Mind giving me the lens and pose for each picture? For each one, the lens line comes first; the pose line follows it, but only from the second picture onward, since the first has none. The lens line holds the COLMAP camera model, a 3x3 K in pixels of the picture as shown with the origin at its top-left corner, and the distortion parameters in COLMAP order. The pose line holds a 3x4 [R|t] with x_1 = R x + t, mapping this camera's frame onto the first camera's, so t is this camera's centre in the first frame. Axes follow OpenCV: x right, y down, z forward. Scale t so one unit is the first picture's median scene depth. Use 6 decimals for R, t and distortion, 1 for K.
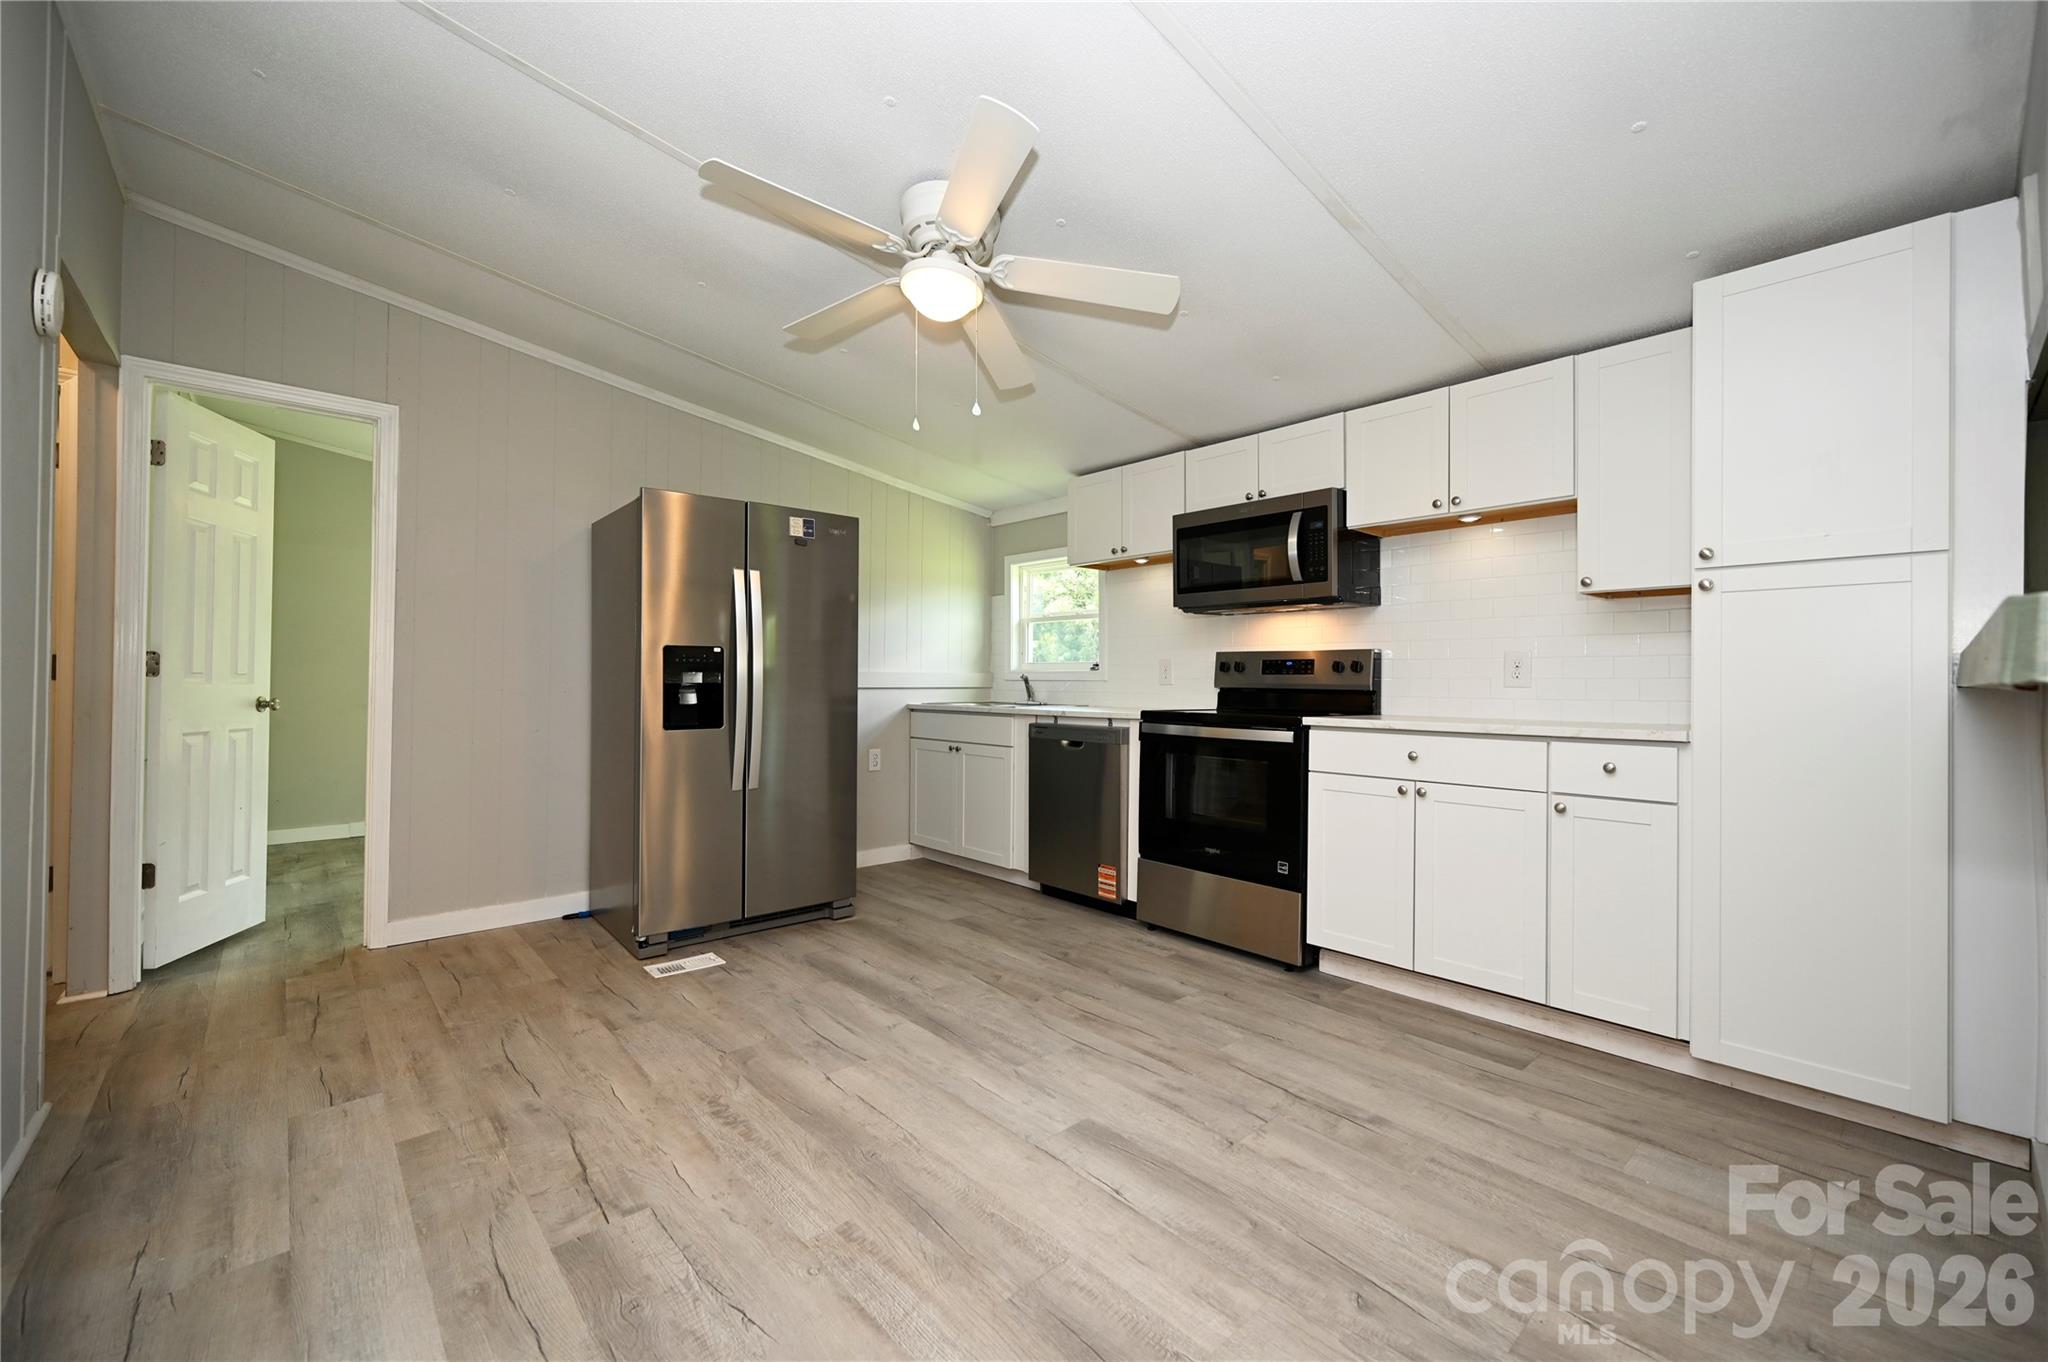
lens RADIAL K [[807.9, 0, 1022.8], [0, 807.9, 668.0], [0, 0, 1]] dist [-0.007848, 0.000060]
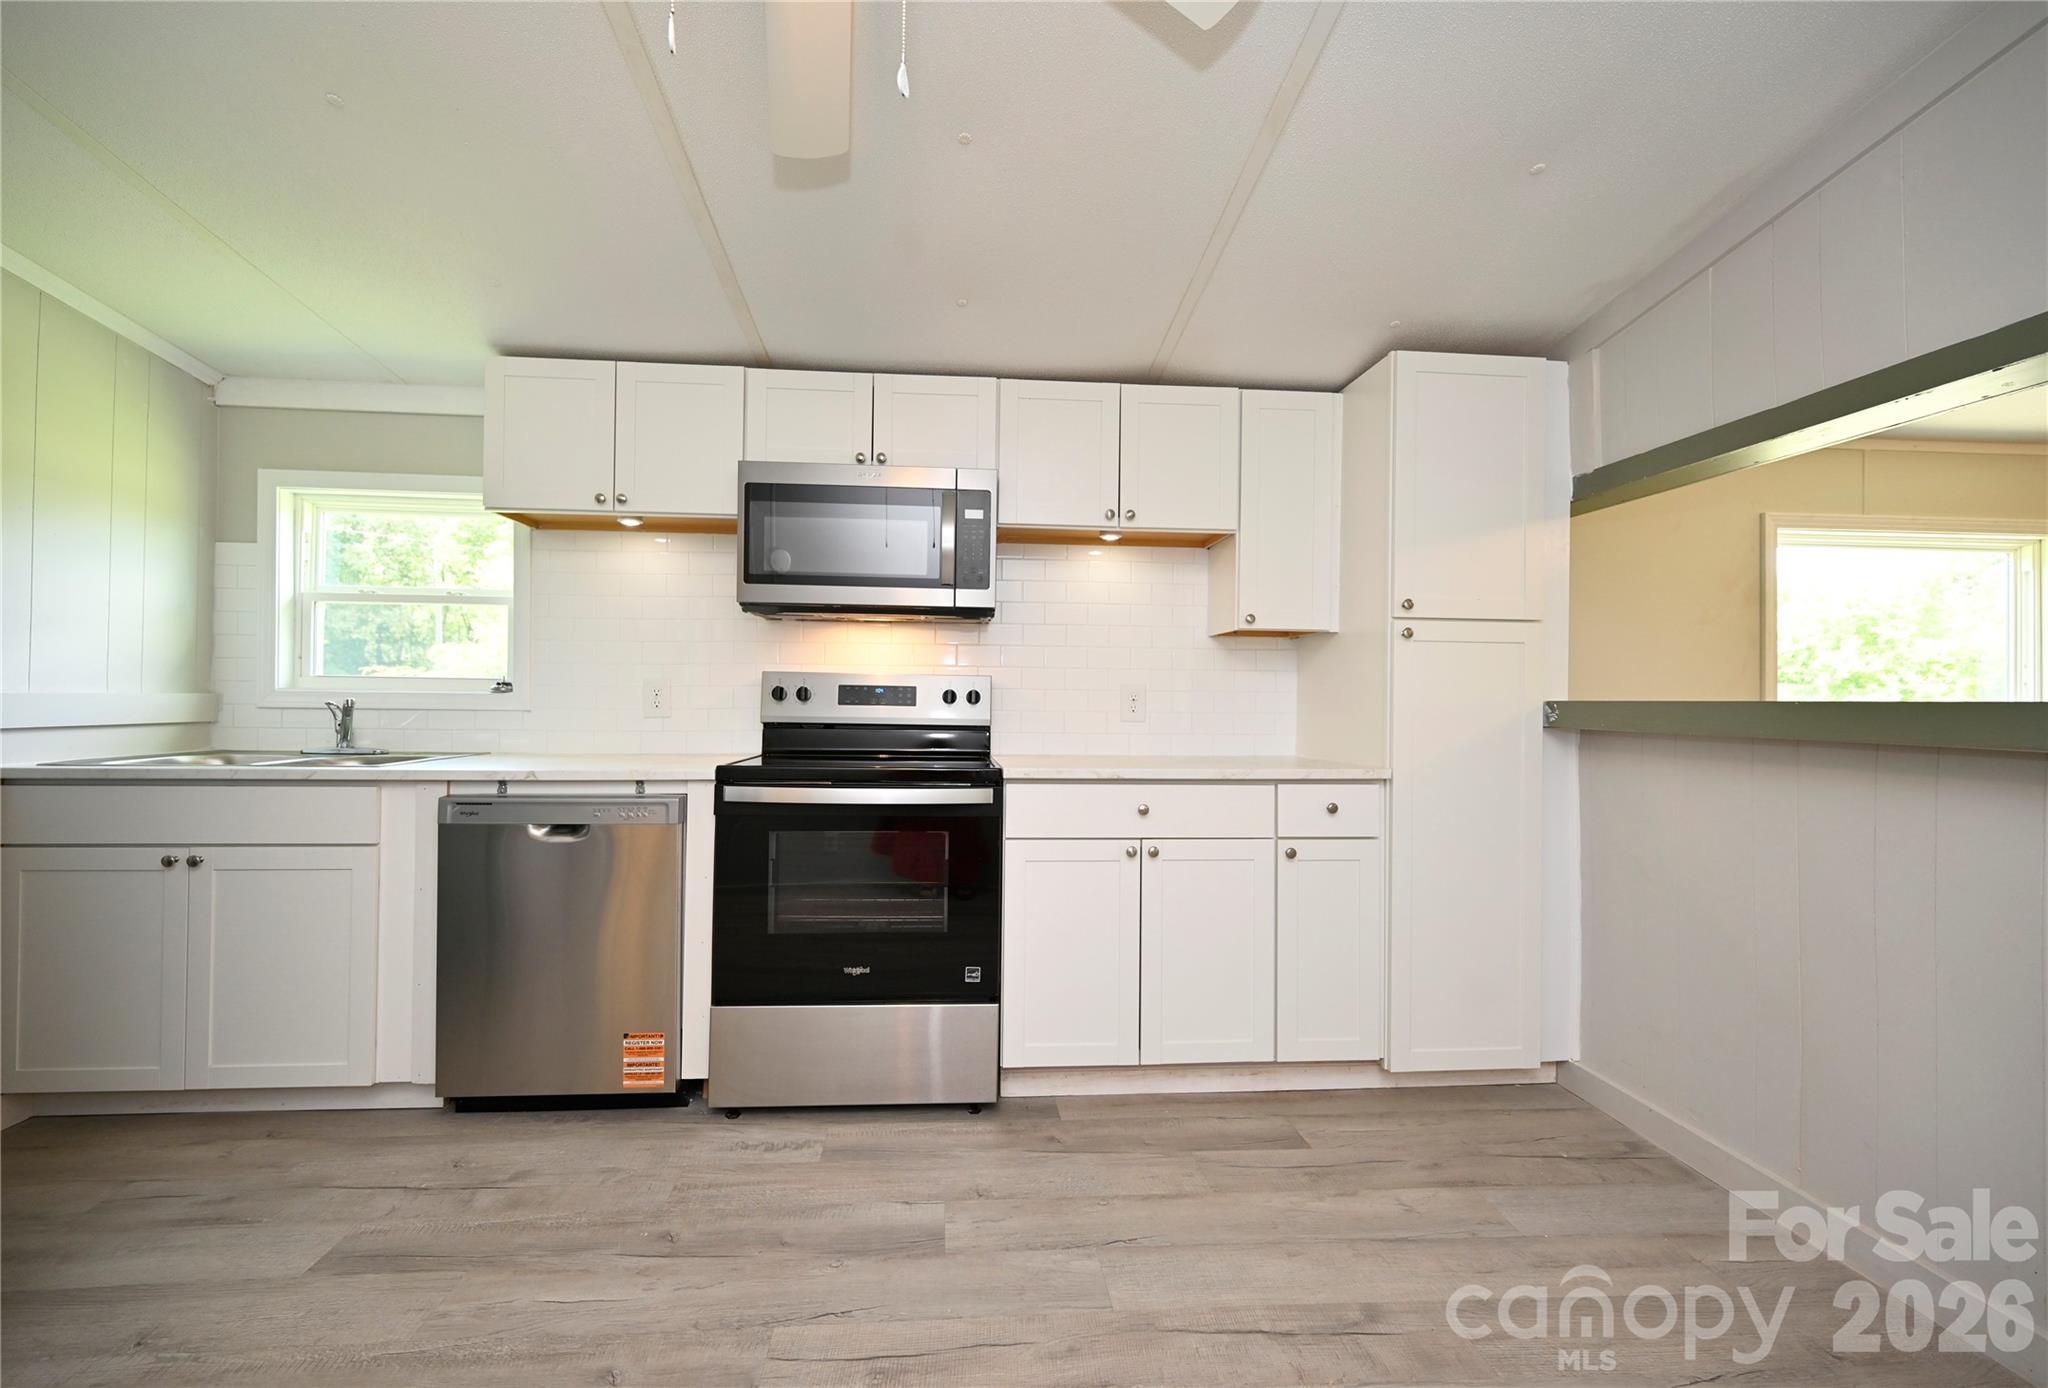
lens RADIAL K [[839.3, 0, 1024.5], [0, 839.3, 691.2], [0, 0, 1]] dist [0.000383, -0.000431]
pose [[0.617555, 0.009066, 0.786476, -0.227771], [-0.019937, 0.999793, 0.004130, -0.012415], [-0.786275, -0.018231, 0.617607, 0.452682]]
